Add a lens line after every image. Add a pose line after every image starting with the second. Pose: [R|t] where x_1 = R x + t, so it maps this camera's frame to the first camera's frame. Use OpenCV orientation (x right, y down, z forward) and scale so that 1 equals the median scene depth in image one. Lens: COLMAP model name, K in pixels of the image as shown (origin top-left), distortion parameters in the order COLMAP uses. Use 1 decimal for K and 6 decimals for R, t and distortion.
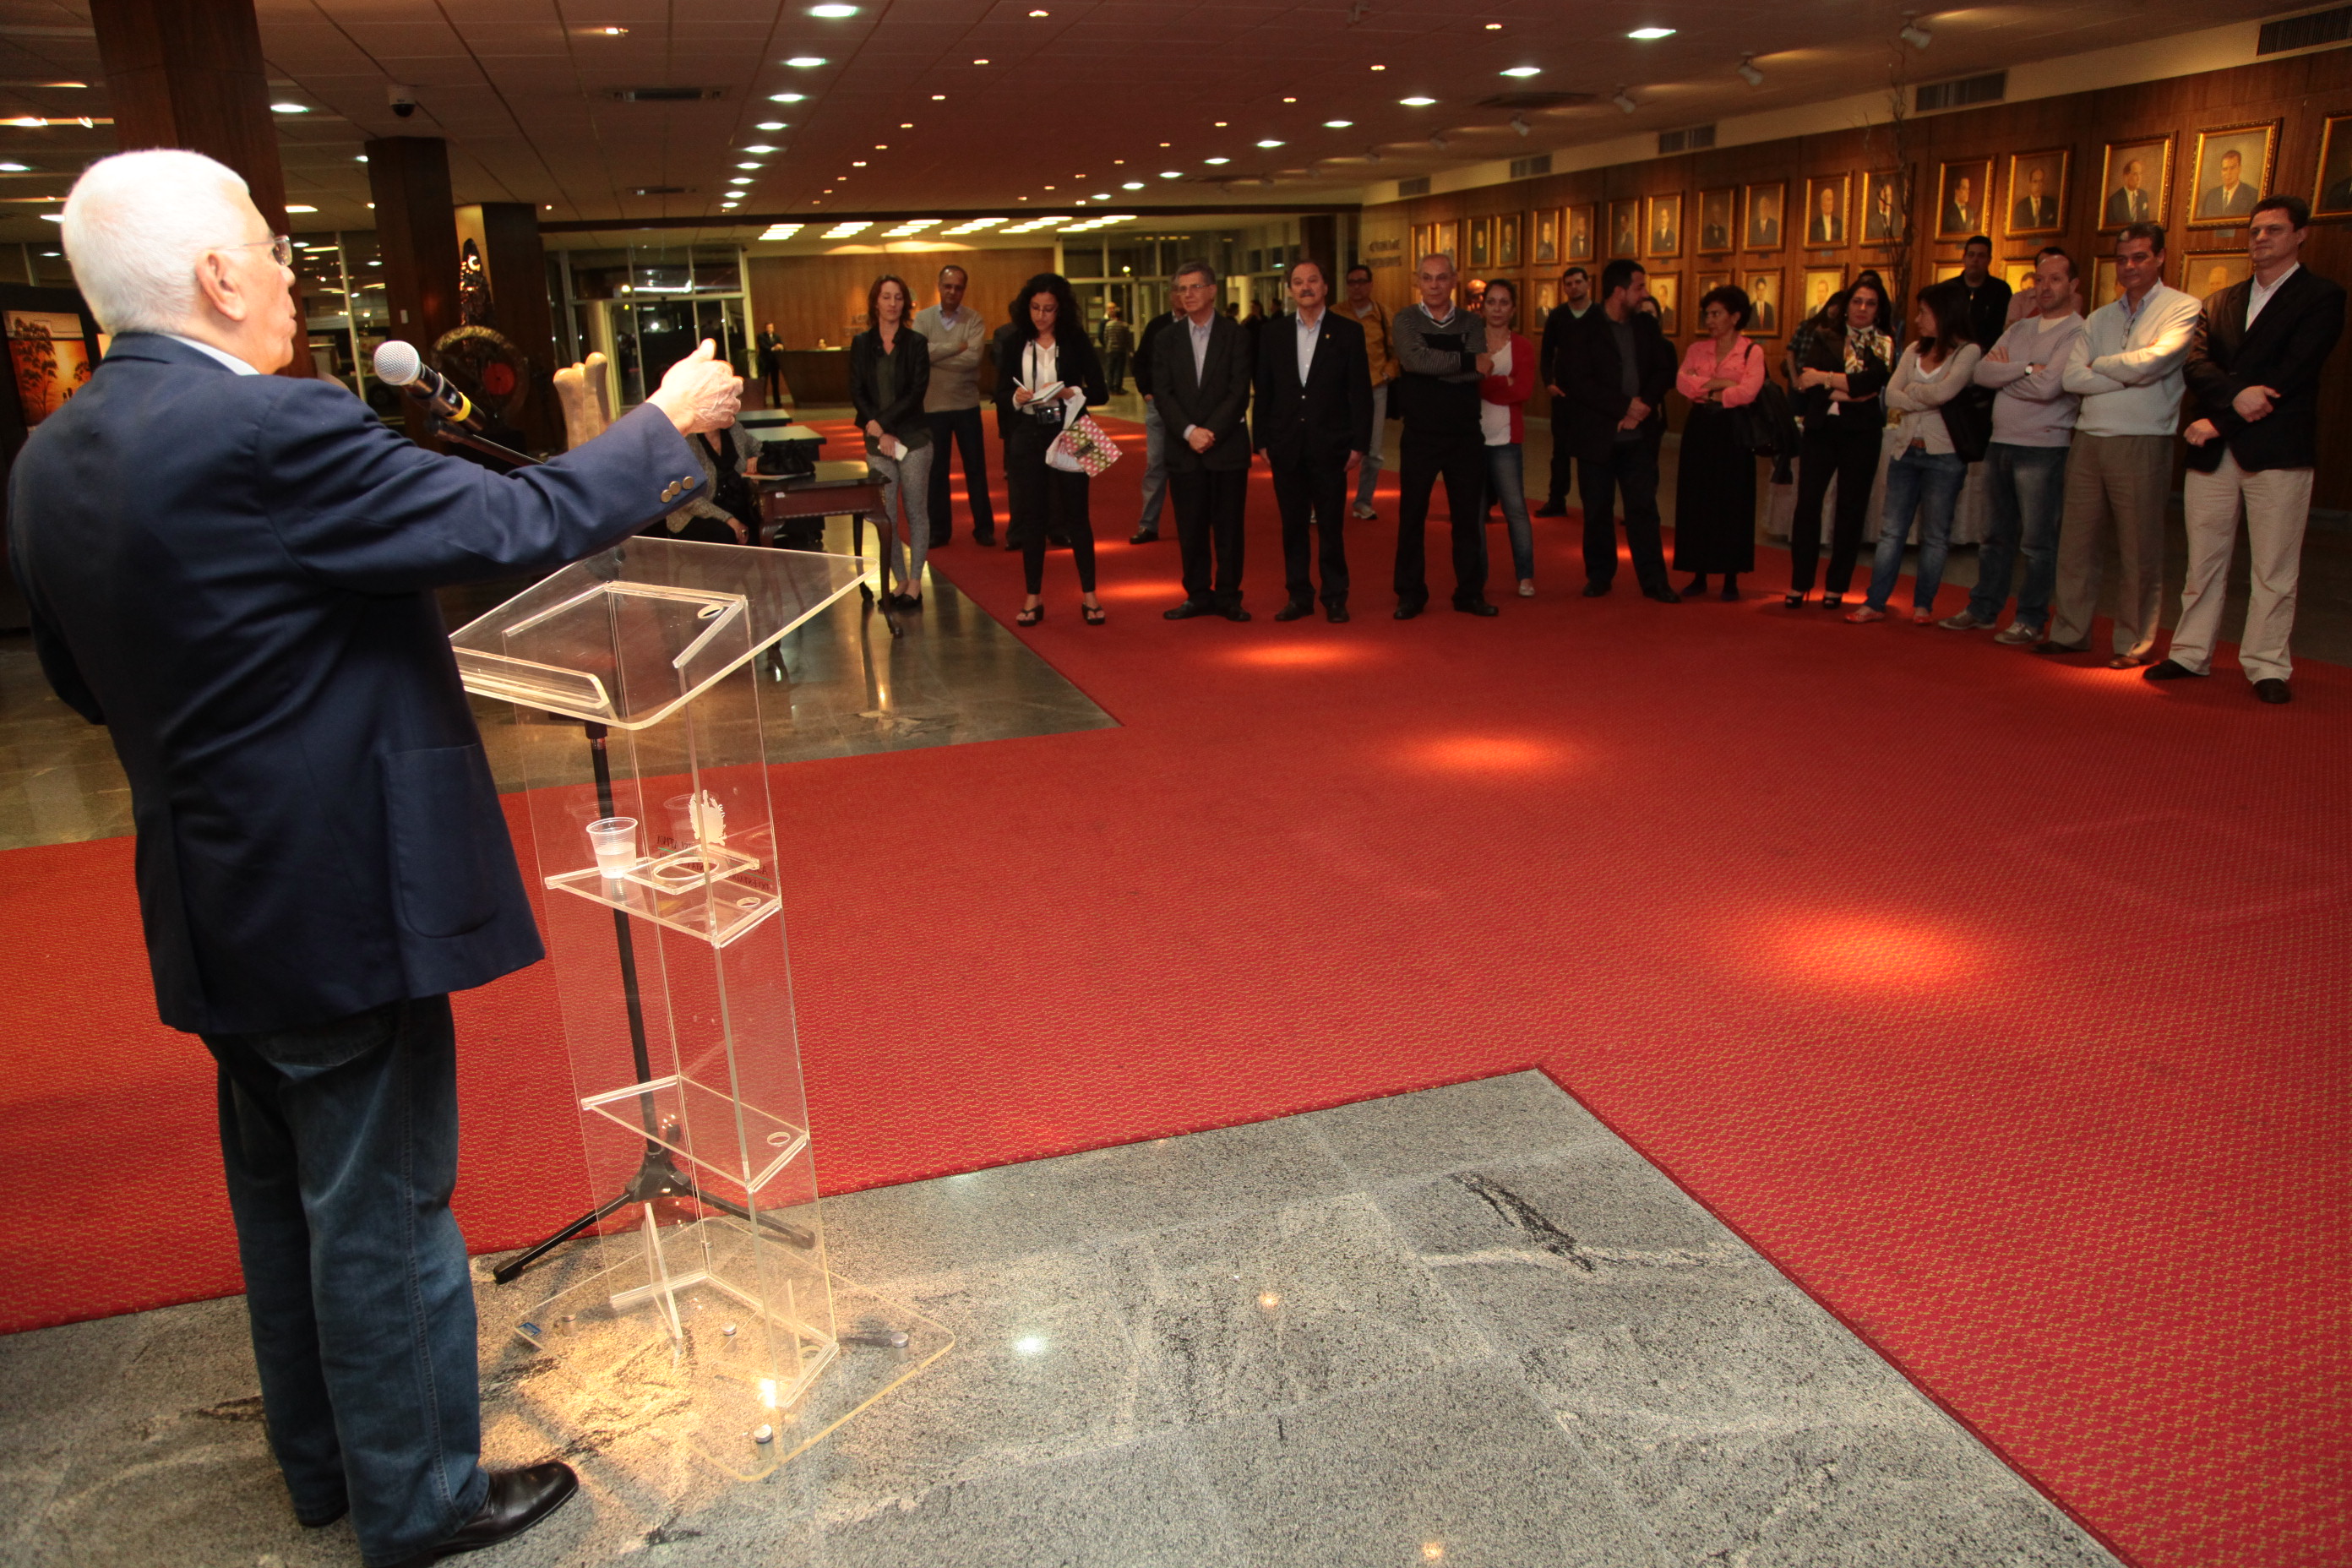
lens RADIAL K [[1606.6, 0, 1178.4], [0, 1606.6, 786.3], [0, 0, 1]] dist [-0.077457, 0.034399]
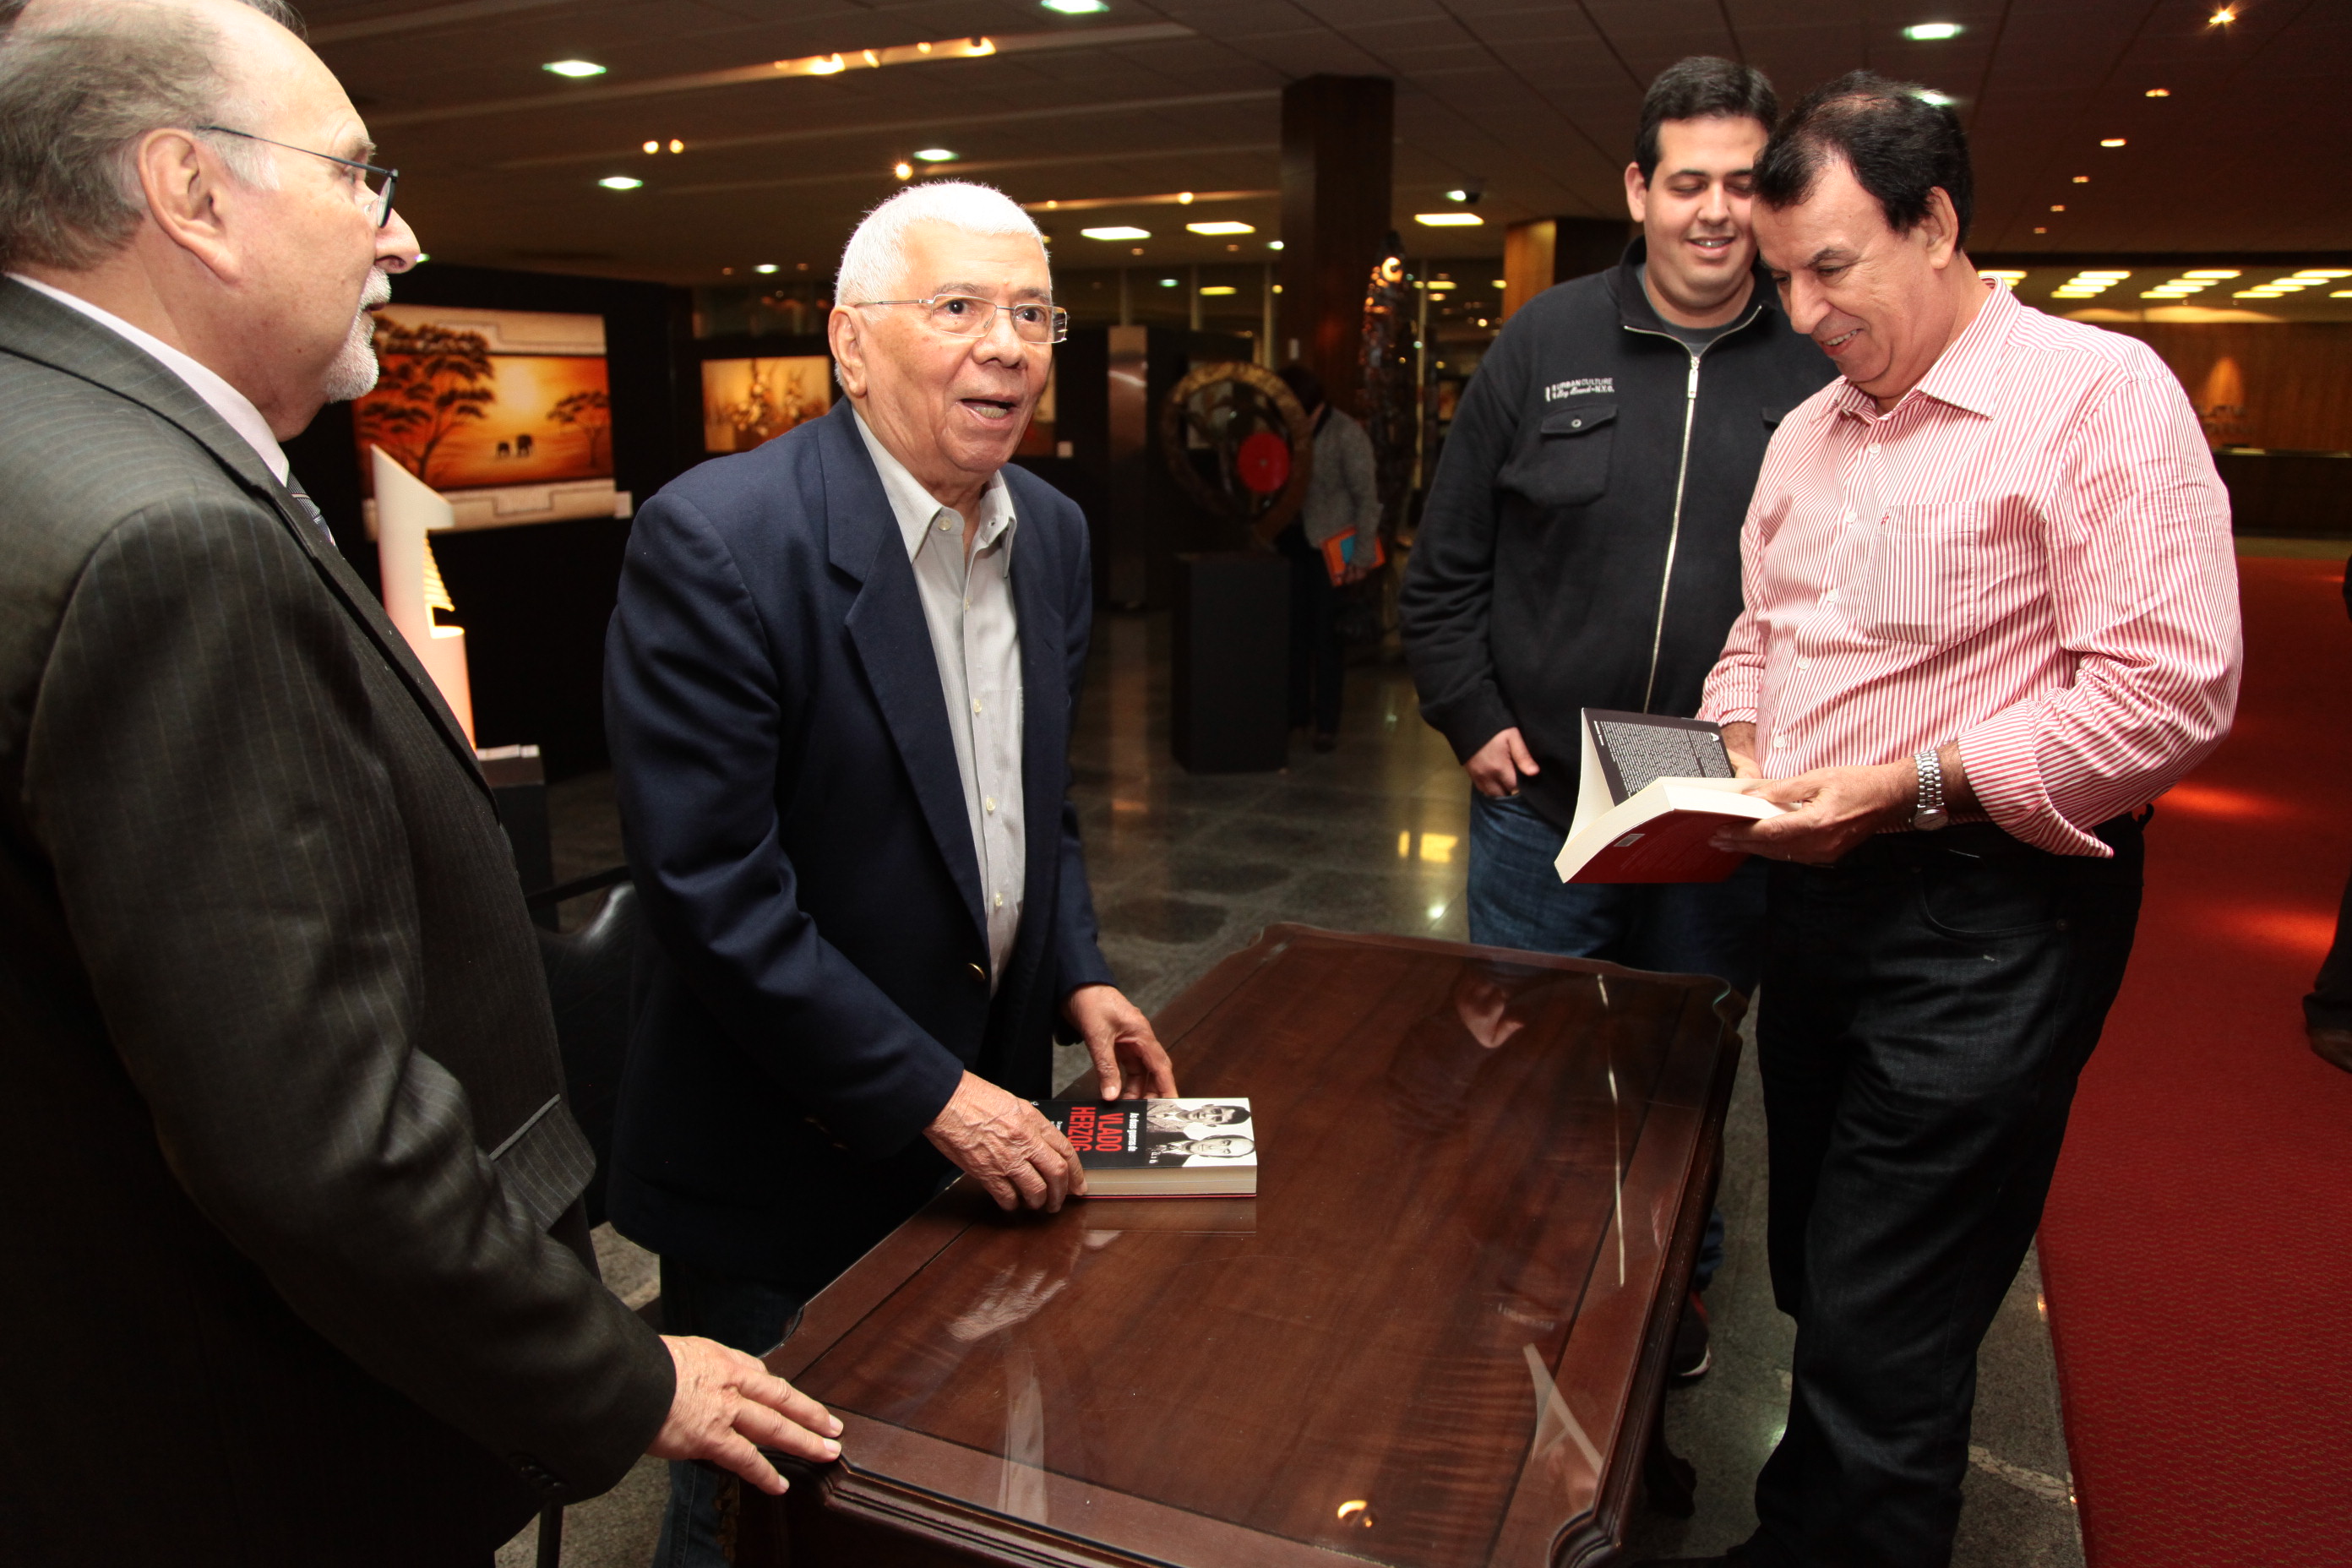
lens RADIAL K [[1606.6, 0, 1163.8], [0, 1606.6, 780.9], [0, 0, 1]] dist [-0.077457, 0.034399]
pose [[0.749173, 0.178072, -0.637989, -0.102014], [-0.205882, 0.978078, 0.031234, -0.190780], [0.629565, 0.107951, 0.769412, 0.680660]]
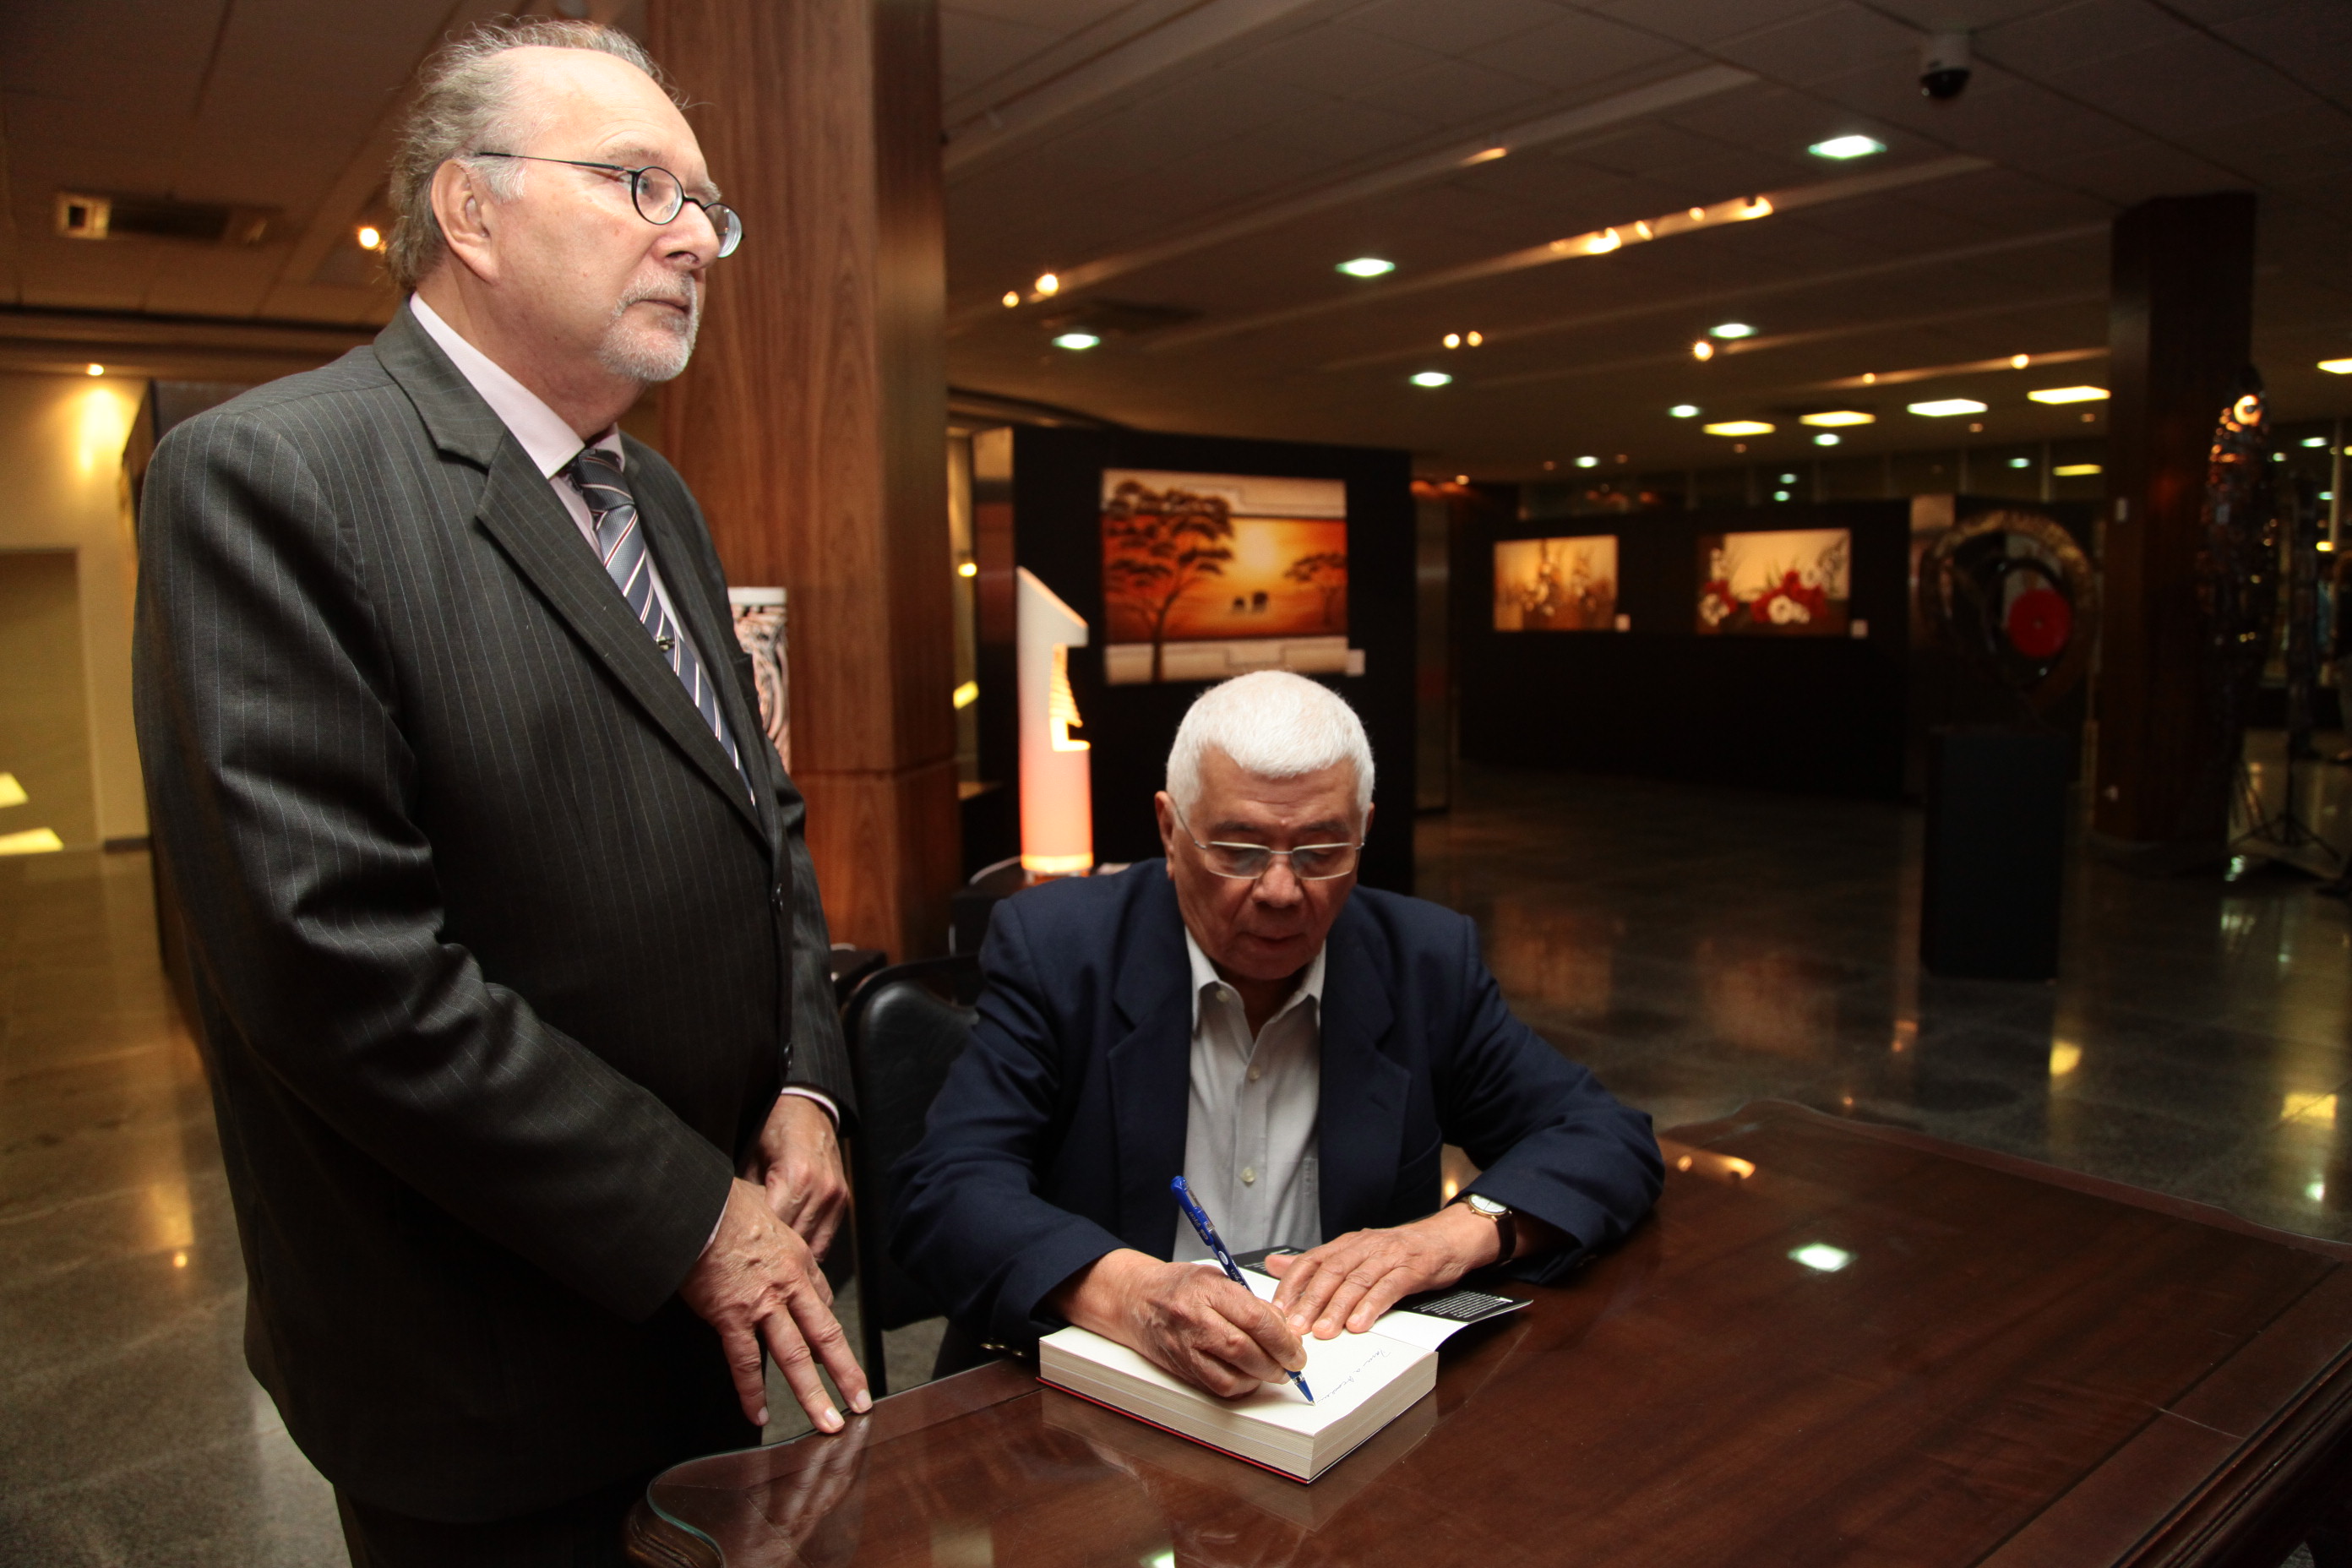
lens RADIAL K [[1606.6, 0, 1190.3], [0, 1606.6, 774.5], [0, 0, 1]] dist [-0.077457, 0.034399]
pose [[0.357501, 0.123438, -0.925719, -0.097038], [-0.262457, 0.964558, 0.027260, -0.190194], [0.896275, 0.233217, 0.377228, 0.727204]]
